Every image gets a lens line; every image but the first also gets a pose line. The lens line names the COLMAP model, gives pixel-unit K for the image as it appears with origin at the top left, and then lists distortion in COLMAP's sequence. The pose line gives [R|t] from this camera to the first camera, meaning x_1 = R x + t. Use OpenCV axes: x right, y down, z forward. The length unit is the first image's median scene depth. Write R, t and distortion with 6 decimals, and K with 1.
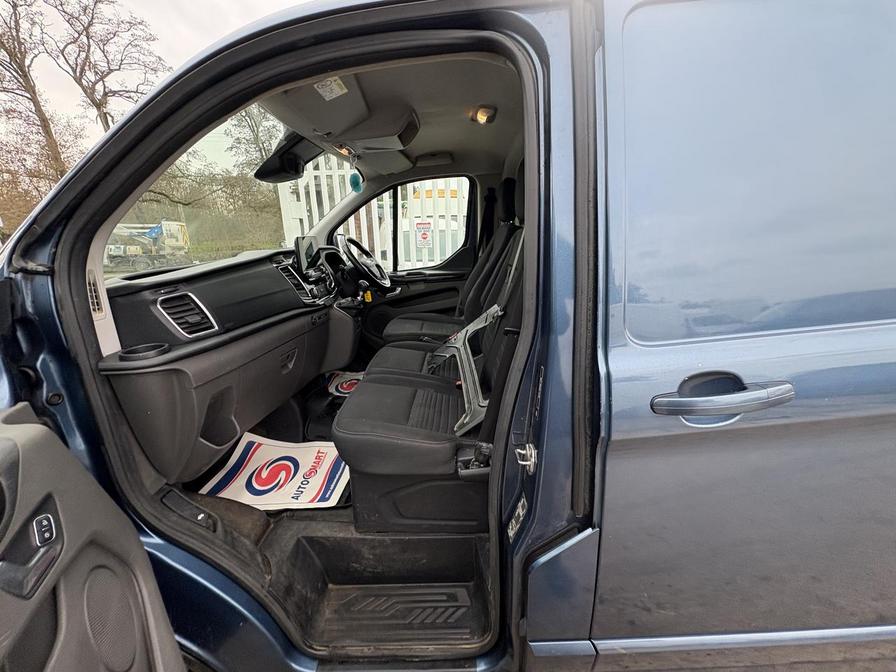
lens RADIAL K [[355.5, 0, 447.9], [0, 355.5, 335.0], [0, 0, 1]] dist [-0.000161, 0.000511]
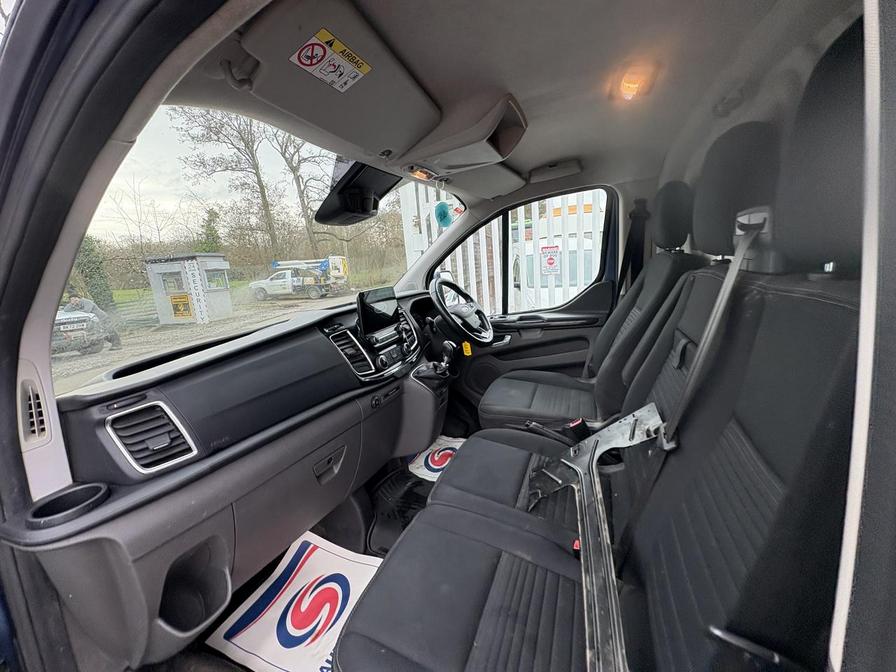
lens RADIAL K [[355.5, 0, 447.9], [0, 355.5, 335.0], [0, 0, 1]] dist [-0.000161, 0.000511]
pose [[0.936178, 0.016543, -0.351138, 0.019076], [-0.035261, 0.998273, -0.046979, -0.111335], [0.349755, 0.056362, 0.935144, 0.253446]]
